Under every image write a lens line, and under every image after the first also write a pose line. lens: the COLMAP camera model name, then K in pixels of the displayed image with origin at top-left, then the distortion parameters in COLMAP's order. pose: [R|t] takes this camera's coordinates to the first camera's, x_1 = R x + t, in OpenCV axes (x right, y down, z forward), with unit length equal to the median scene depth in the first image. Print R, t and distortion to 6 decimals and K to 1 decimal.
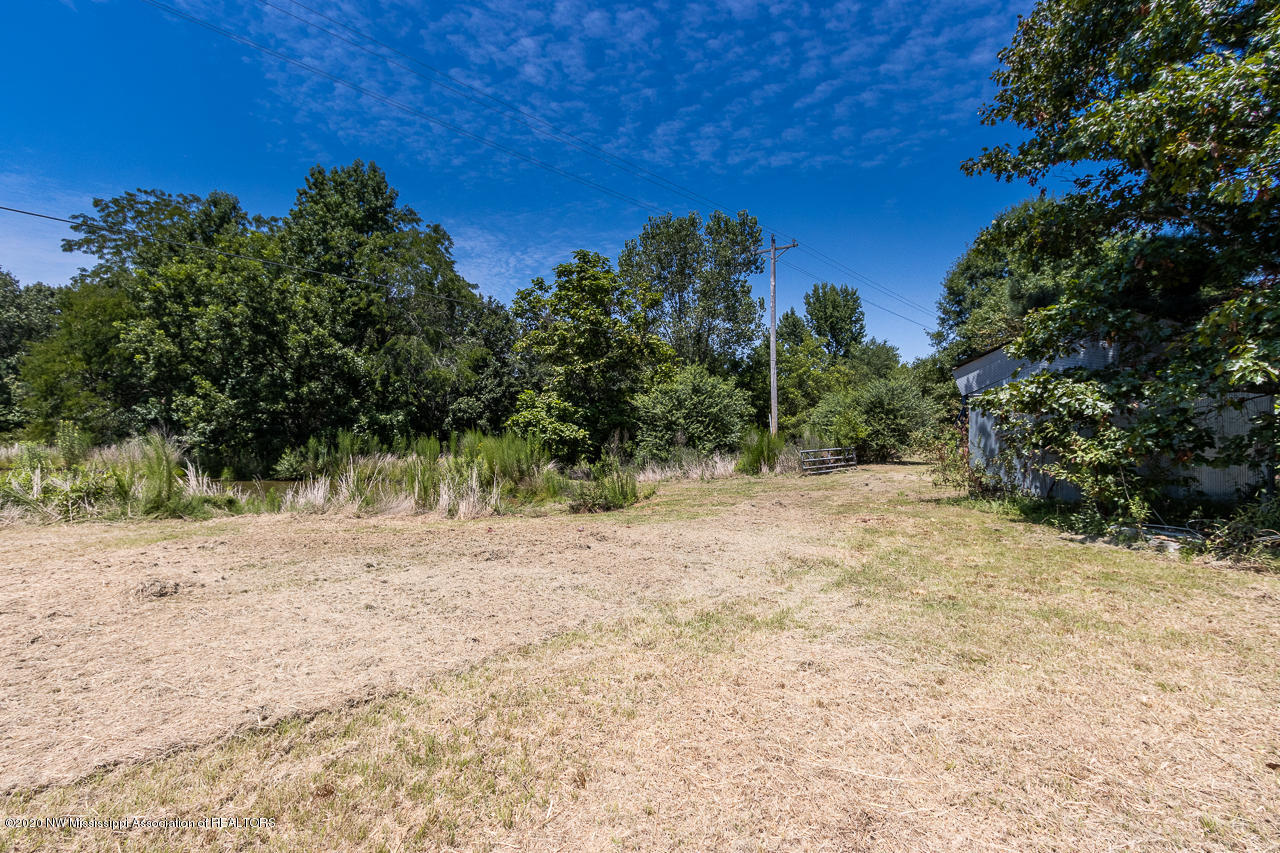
lens RADIAL K [[617.6, 0, 634.1], [0, 617.6, 427.2], [0, 0, 1]] dist [0.009110, -0.000534]
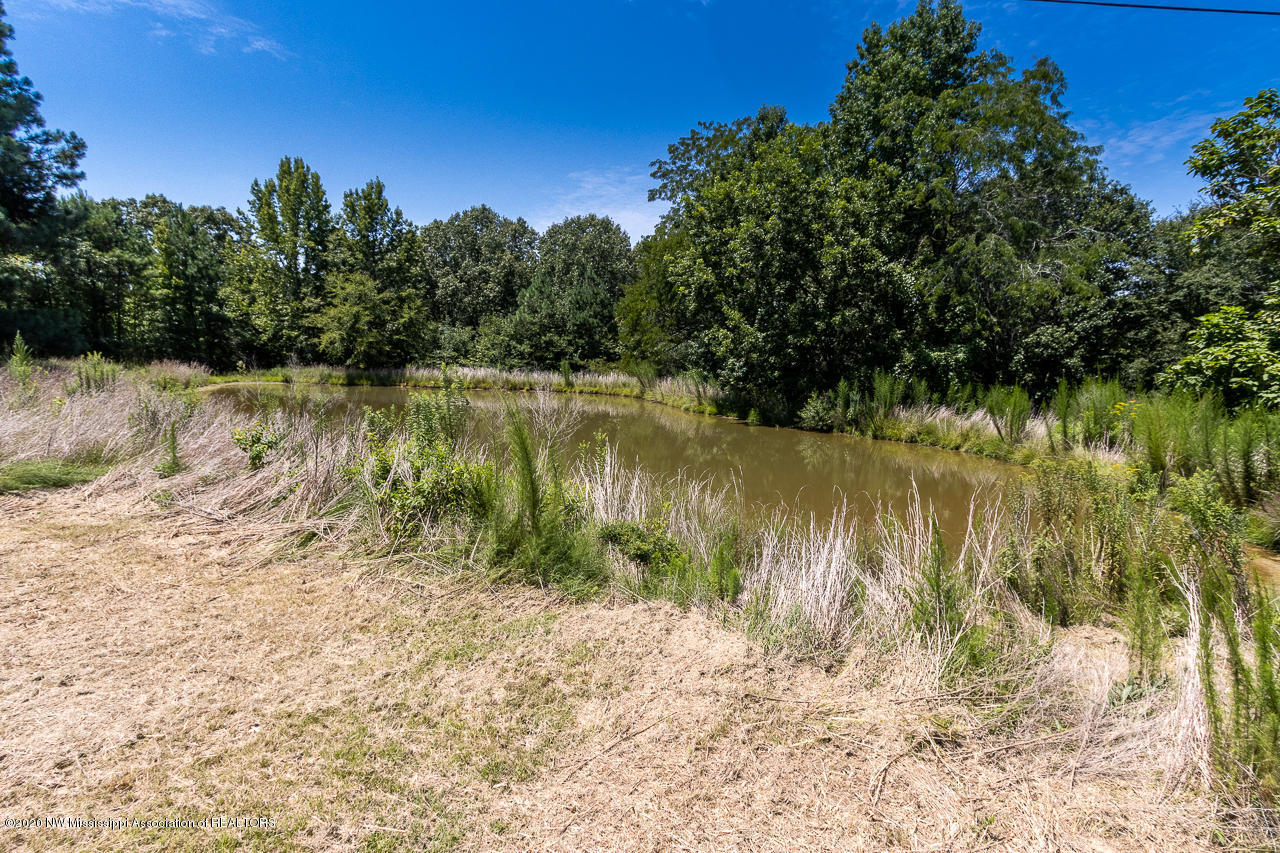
lens RADIAL K [[617.6, 0, 634.1], [0, 617.6, 427.2], [0, 0, 1]] dist [0.009110, -0.000534]
pose [[0.688299, 0.097736, -0.718813, -0.121375], [-0.021519, 0.993197, 0.114438, -0.006991], [0.725108, -0.063299, 0.685719, 0.243848]]
